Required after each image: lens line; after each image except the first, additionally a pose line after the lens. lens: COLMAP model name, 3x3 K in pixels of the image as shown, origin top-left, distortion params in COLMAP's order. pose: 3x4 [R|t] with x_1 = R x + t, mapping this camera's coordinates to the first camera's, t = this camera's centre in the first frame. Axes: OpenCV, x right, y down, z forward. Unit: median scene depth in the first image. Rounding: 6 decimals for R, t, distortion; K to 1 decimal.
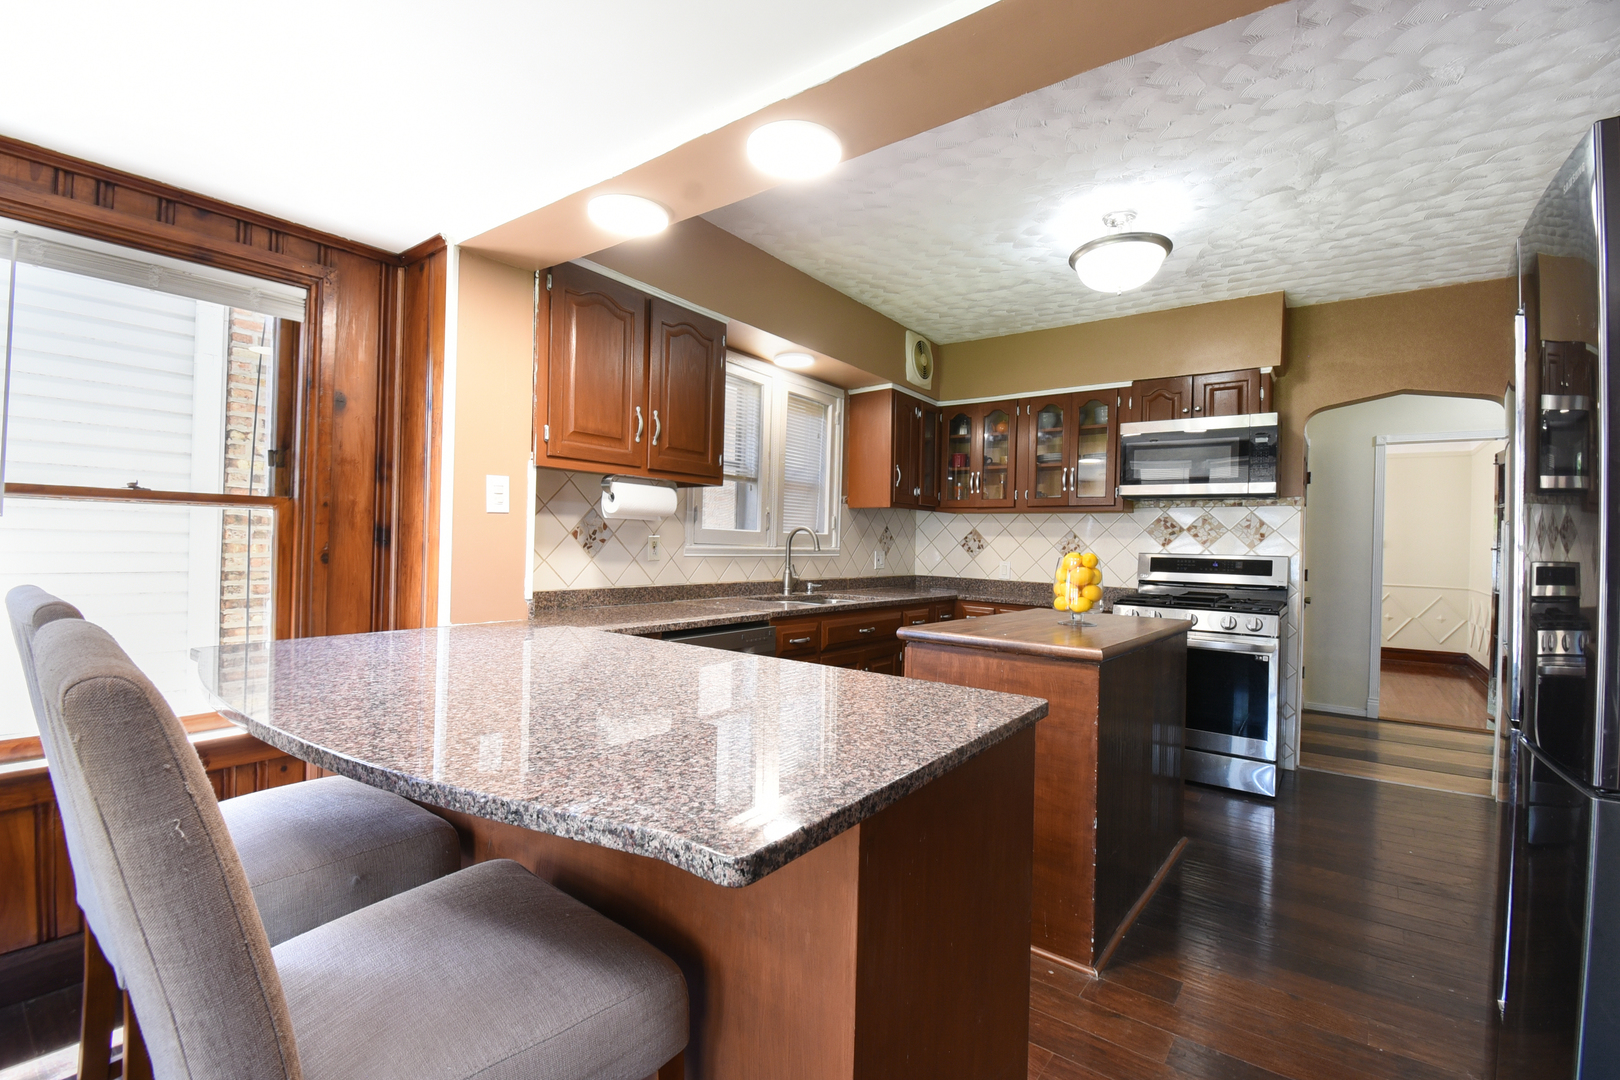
lens RADIAL K [[689.6, 0, 796.2], [0, 689.6, 543.7], [0, 0, 1]] dist [-0.028996, -0.003514]
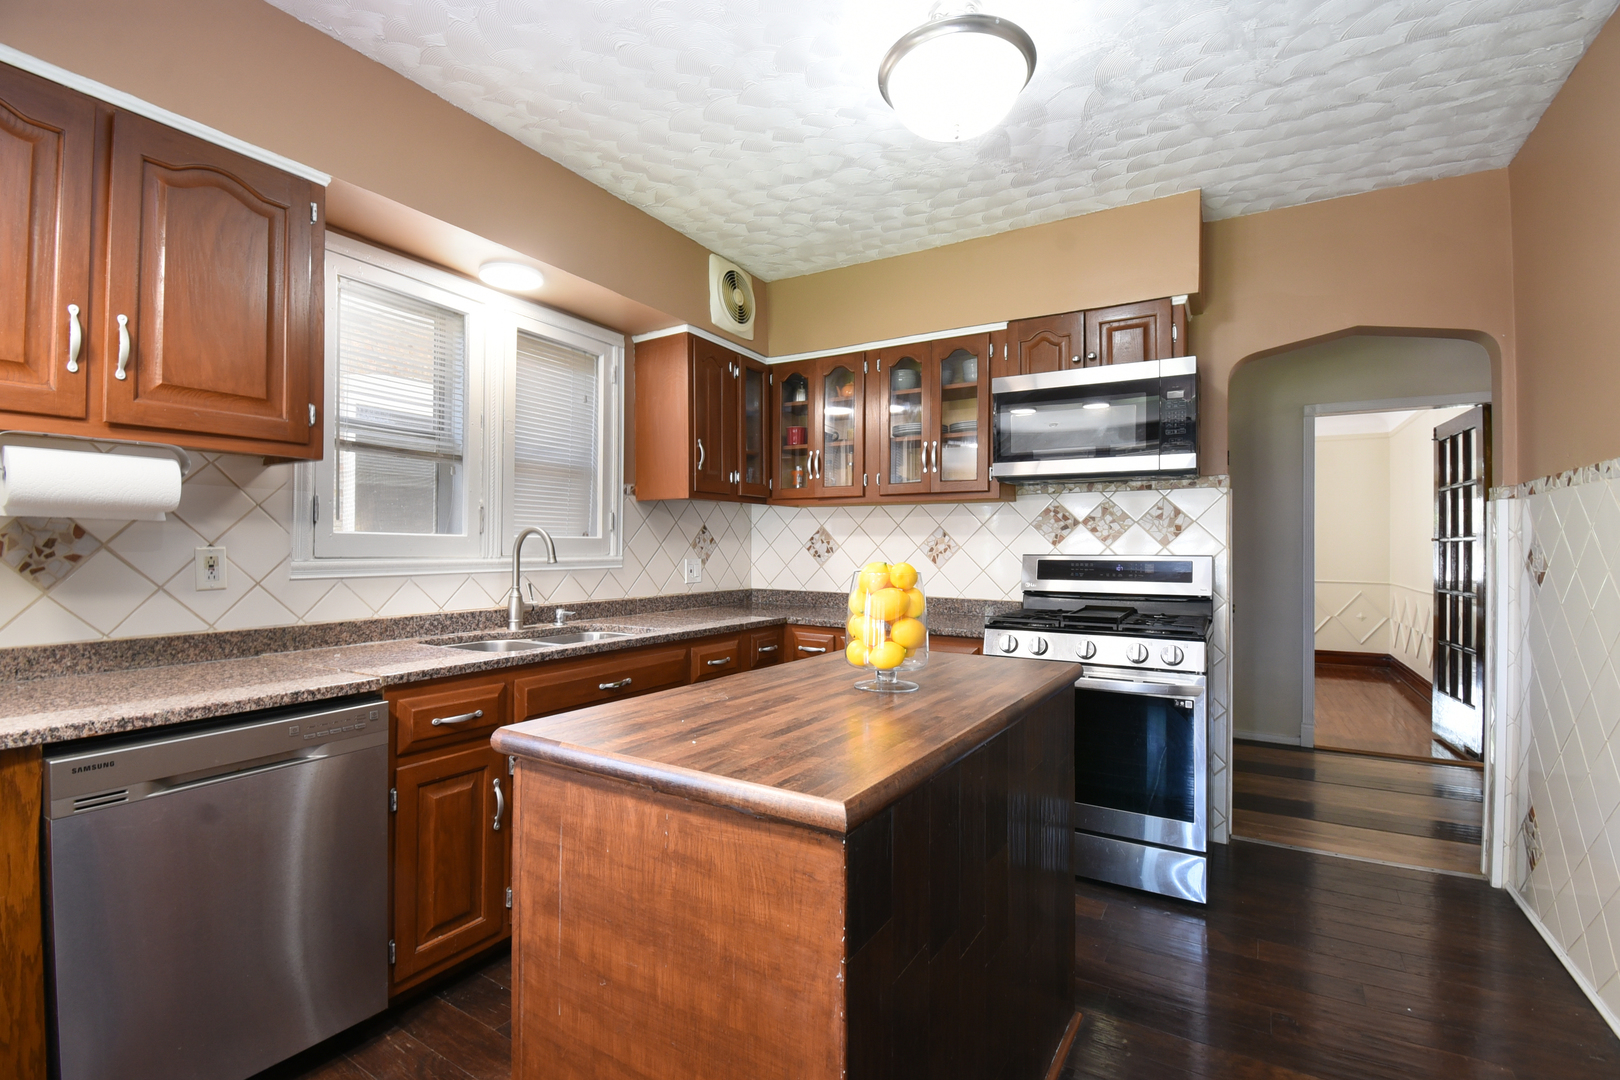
lens RADIAL K [[711.2, 0, 810.0], [0, 711.2, 543.6], [0, 0, 1]] dist [-0.014186, -0.009400]
pose [[0.991032, -0.020386, 0.132058, 0.193647], [0.020808, 0.999782, -0.001813, -0.002229], [-0.131992, 0.004545, 0.991240, 0.300170]]
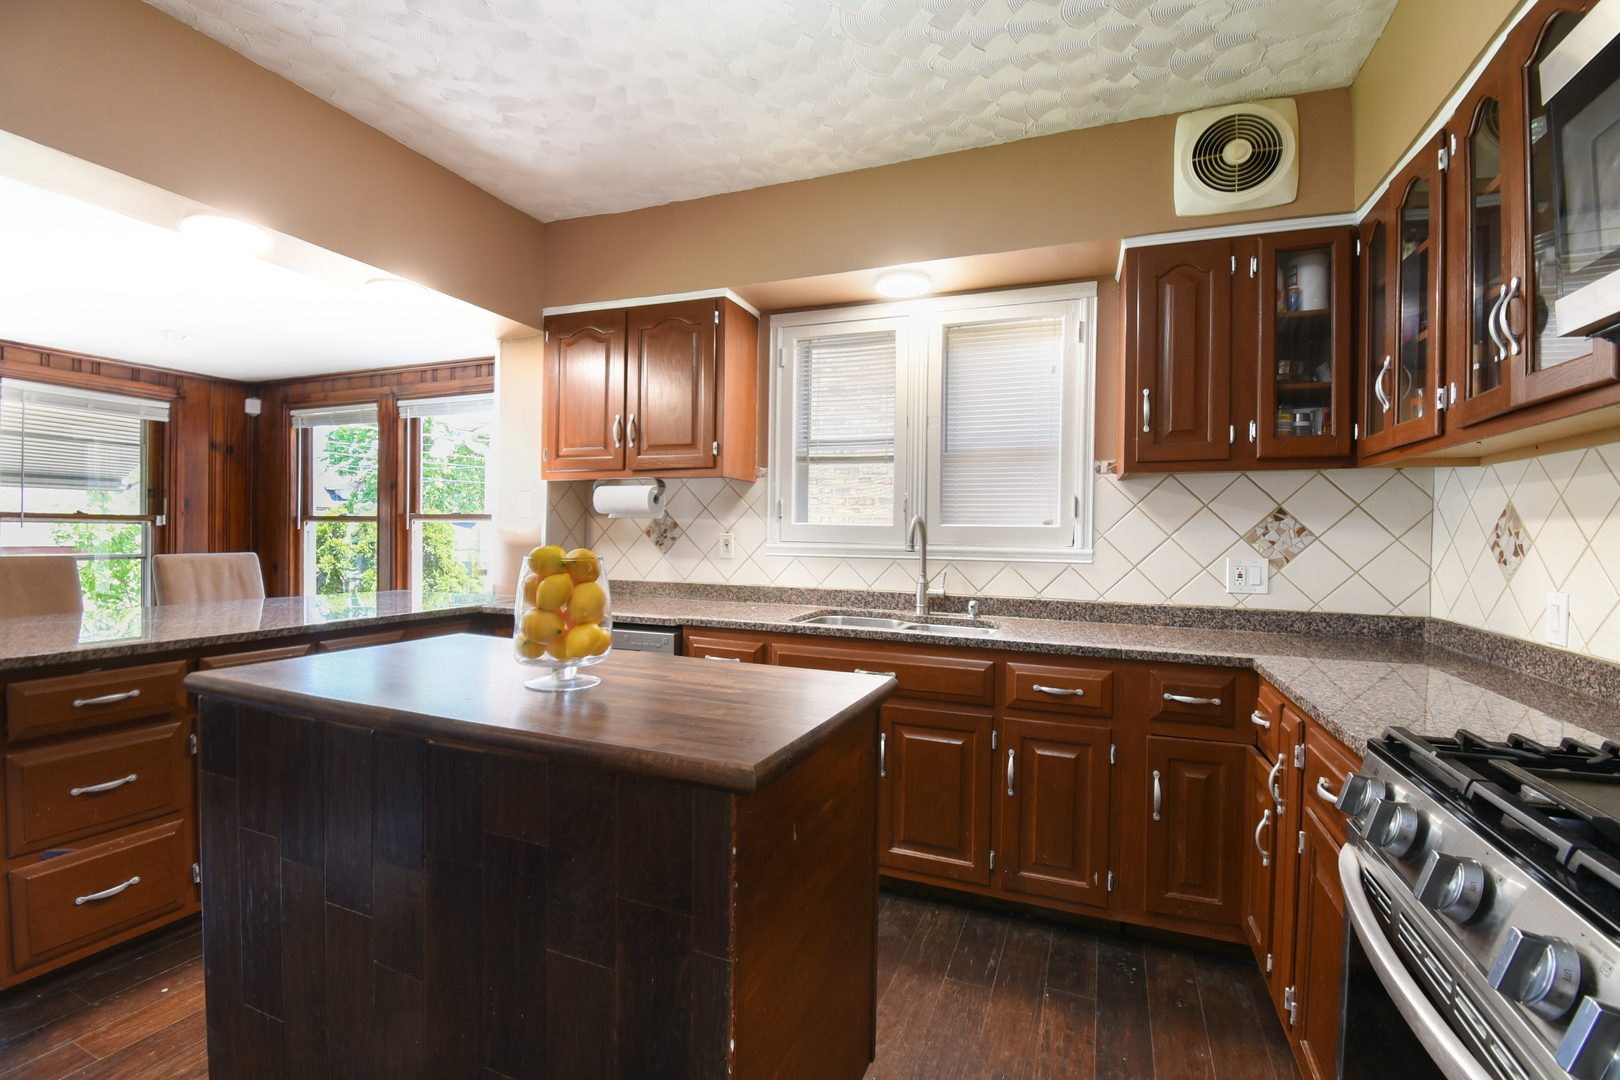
lens RADIAL K [[711.2, 0, 815.3], [0, 711.2, 545.1], [0, 0, 1]] dist [-0.014186, -0.009400]
pose [[0.287608, -0.003122, -0.957743, 0.700926], [-0.006194, 0.999968, -0.005120, 0.008196], [0.957728, 0.007405, 0.287580, 0.731150]]
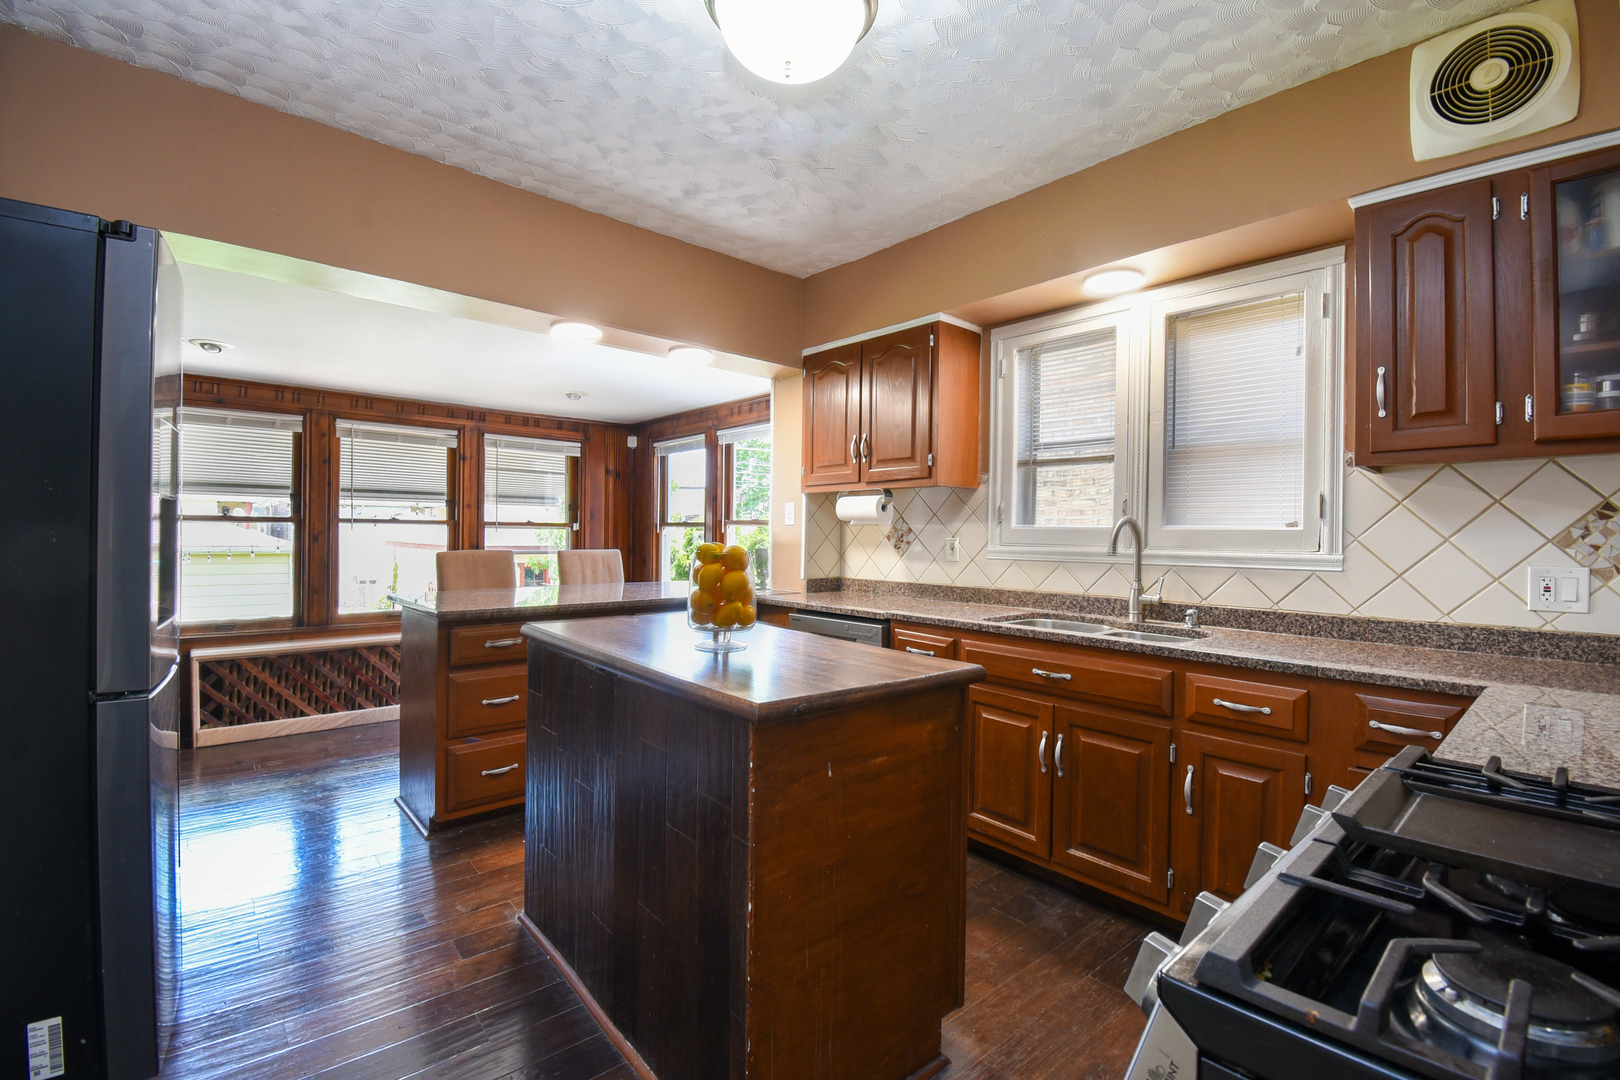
lens RADIAL K [[711.2, 0, 800.9], [0, 711.2, 537.0], [0, 0, 1]] dist [-0.014186, -0.009400]
pose [[-0.194504, -0.020629, -0.980685, 0.791514], [-0.014053, 0.999735, -0.018243, 0.009468], [0.980801, 0.010233, -0.194742, 0.866536]]
